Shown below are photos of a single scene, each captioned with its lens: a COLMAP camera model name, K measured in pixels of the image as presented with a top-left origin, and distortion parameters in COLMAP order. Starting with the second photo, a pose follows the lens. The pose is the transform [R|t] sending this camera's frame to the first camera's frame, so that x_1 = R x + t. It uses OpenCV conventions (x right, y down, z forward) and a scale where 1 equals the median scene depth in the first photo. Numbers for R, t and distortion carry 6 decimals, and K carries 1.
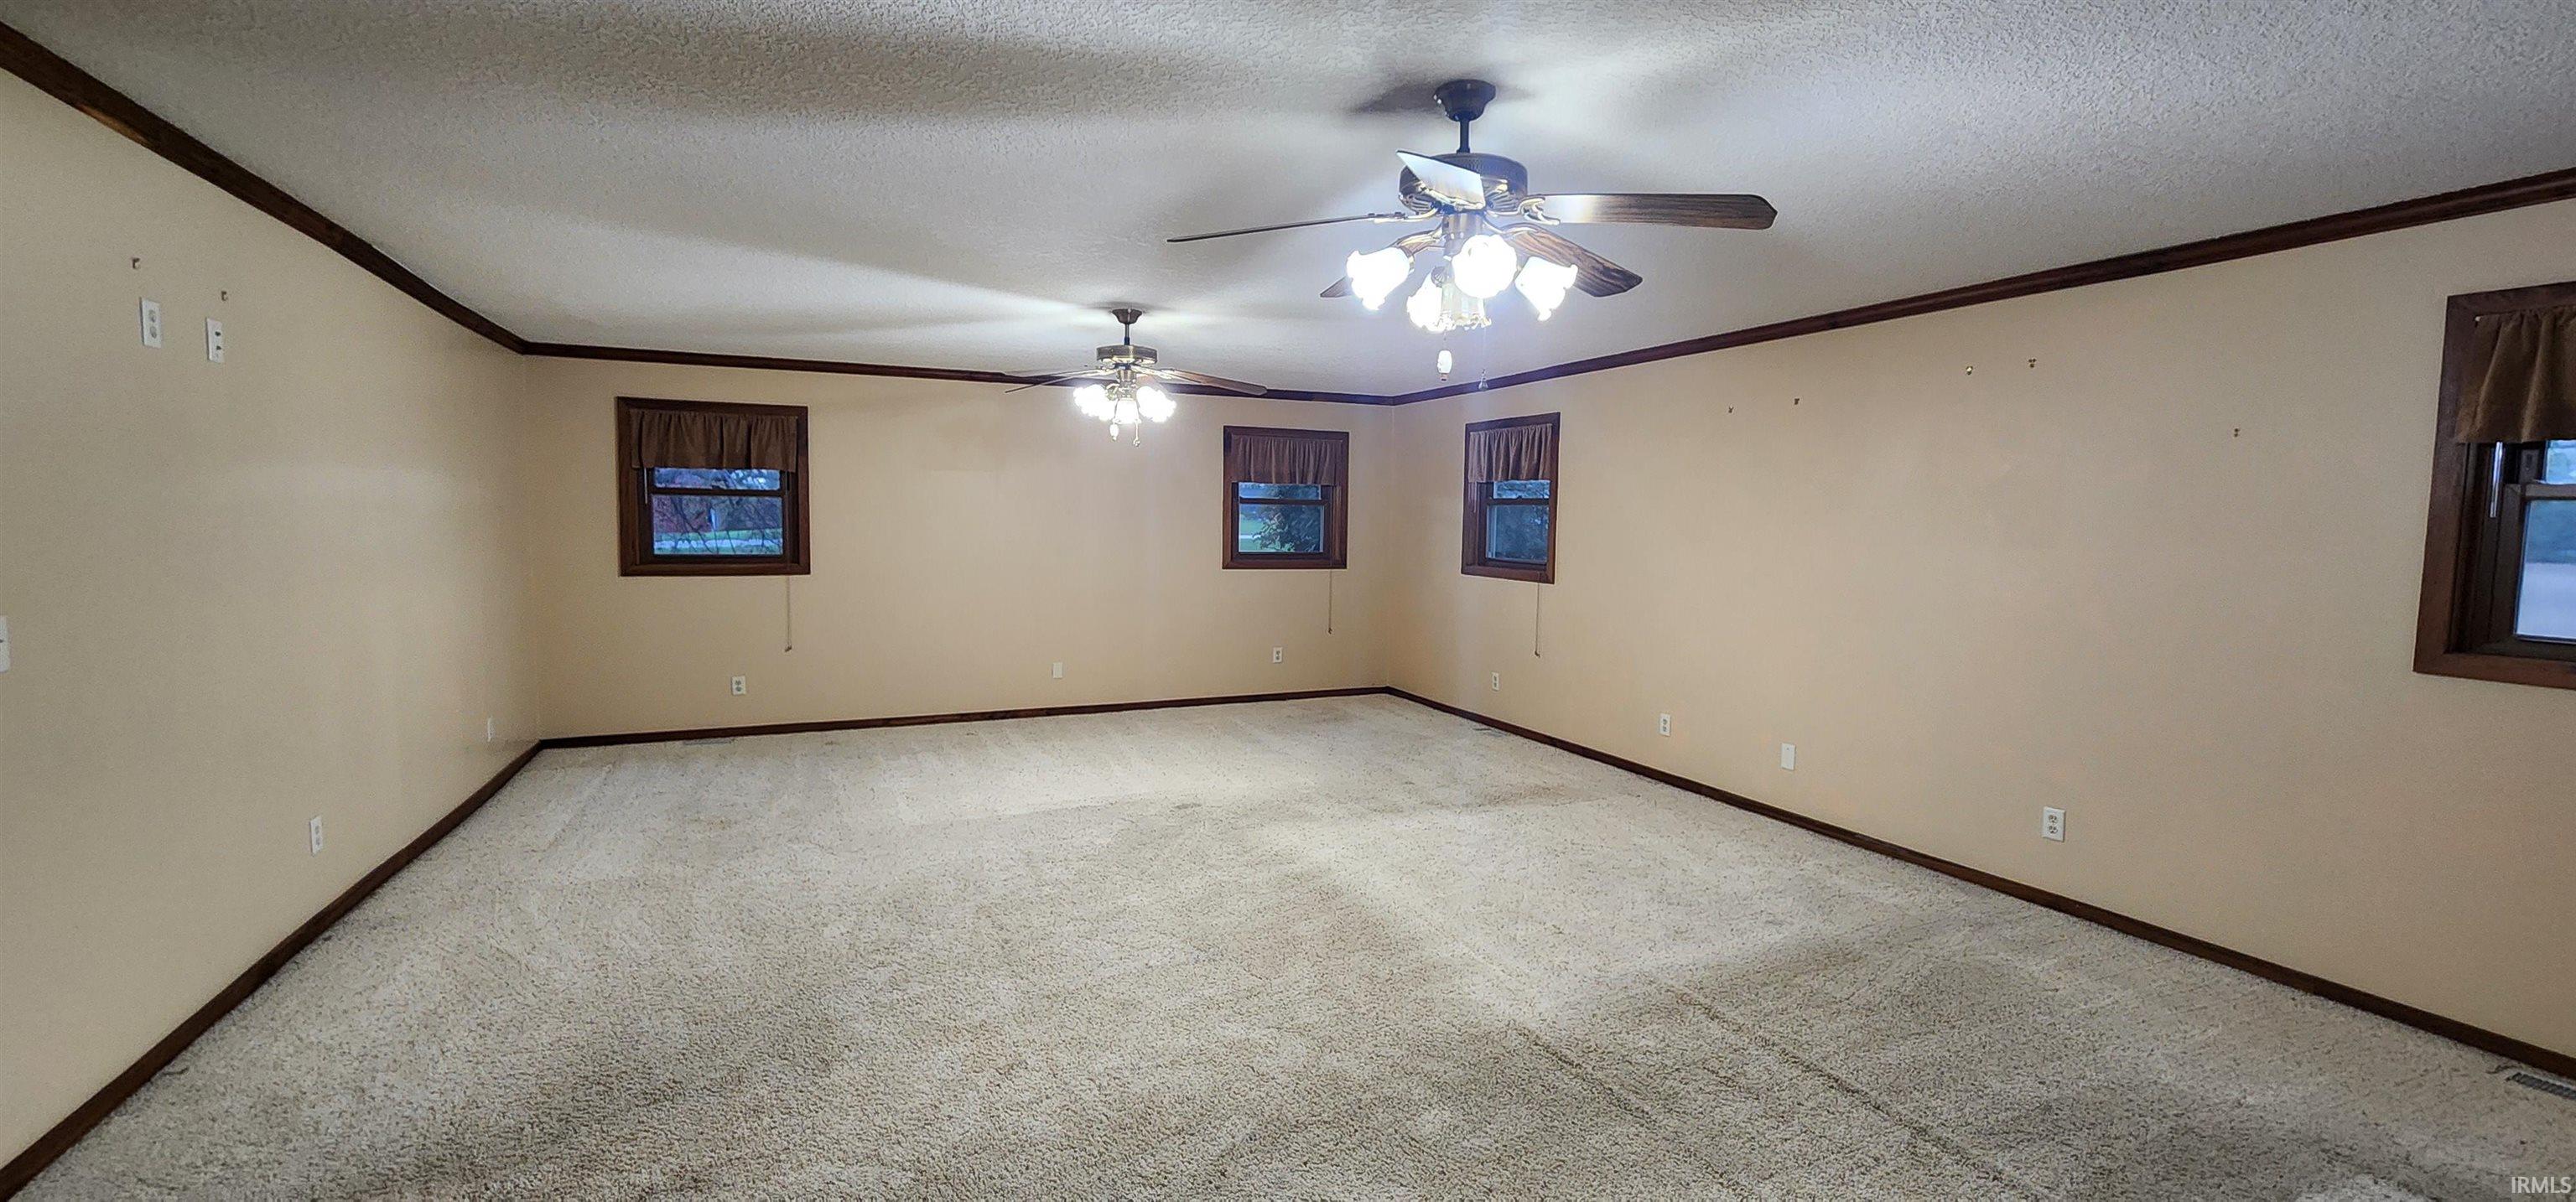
lens RADIAL K [[1051.5, 0, 1283.8], [0, 1051.5, 598.7], [0, 0, 1]] dist [-0.003934, -0.000674]
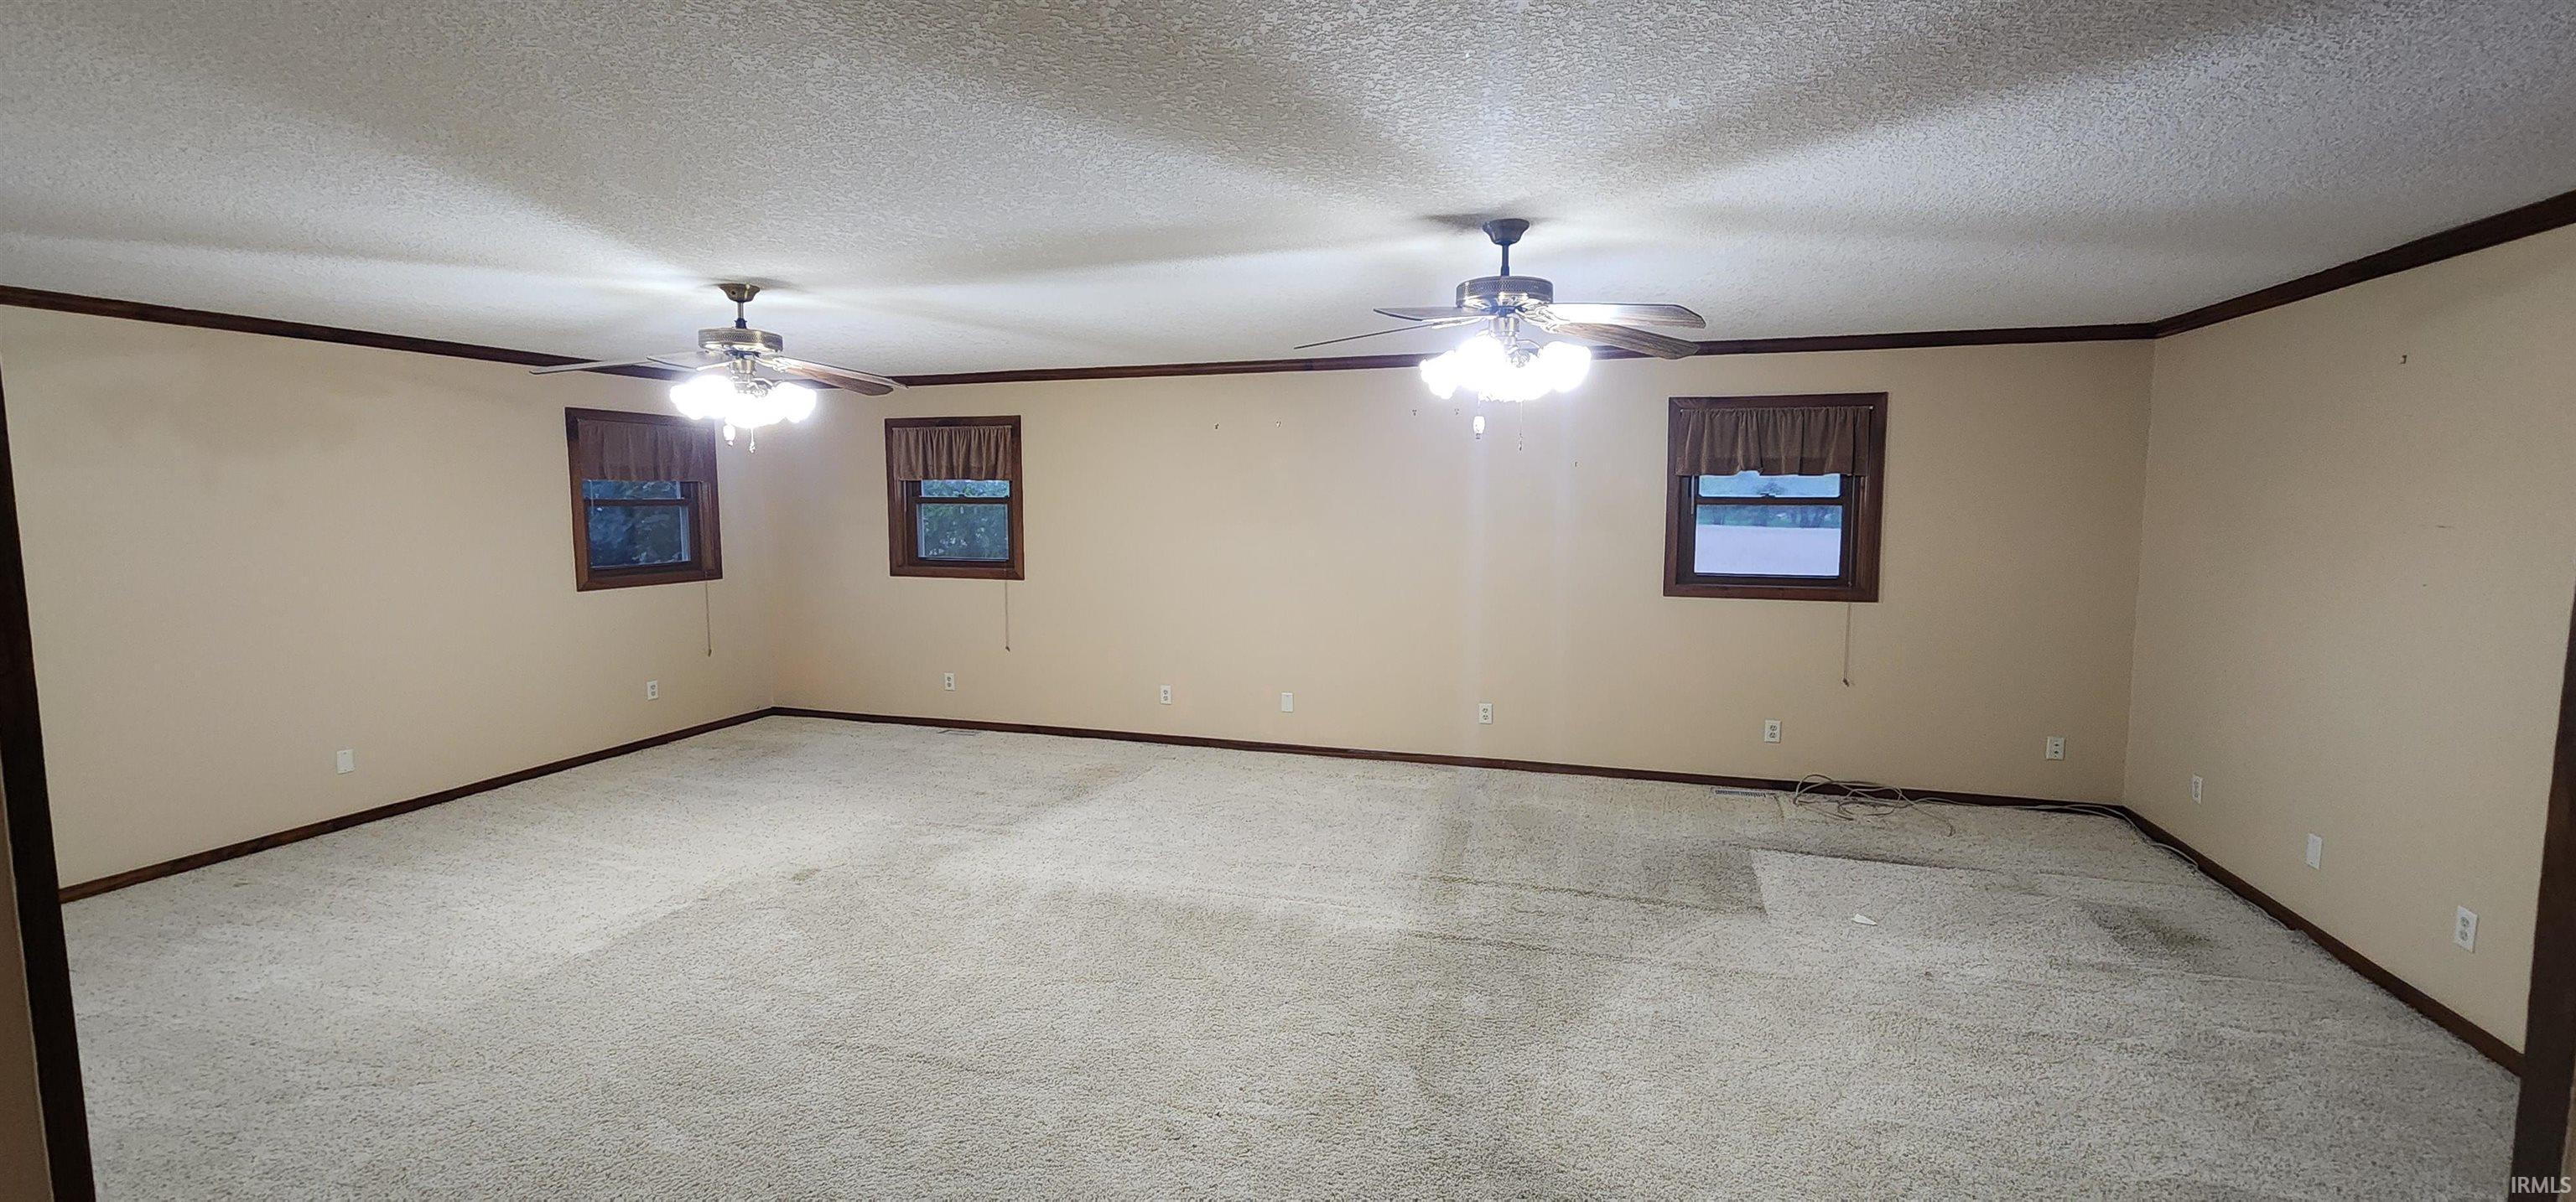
lens RADIAL K [[1051.5, 0, 1280.0], [0, 1051.5, 598.3], [0, 0, 1]] dist [-0.003934, -0.000674]
pose [[0.665184, -0.088647, 0.741399, -0.528993], [0.071233, 0.995933, 0.055171, -0.053617], [-0.743274, 0.016113, 0.668793, 0.166801]]
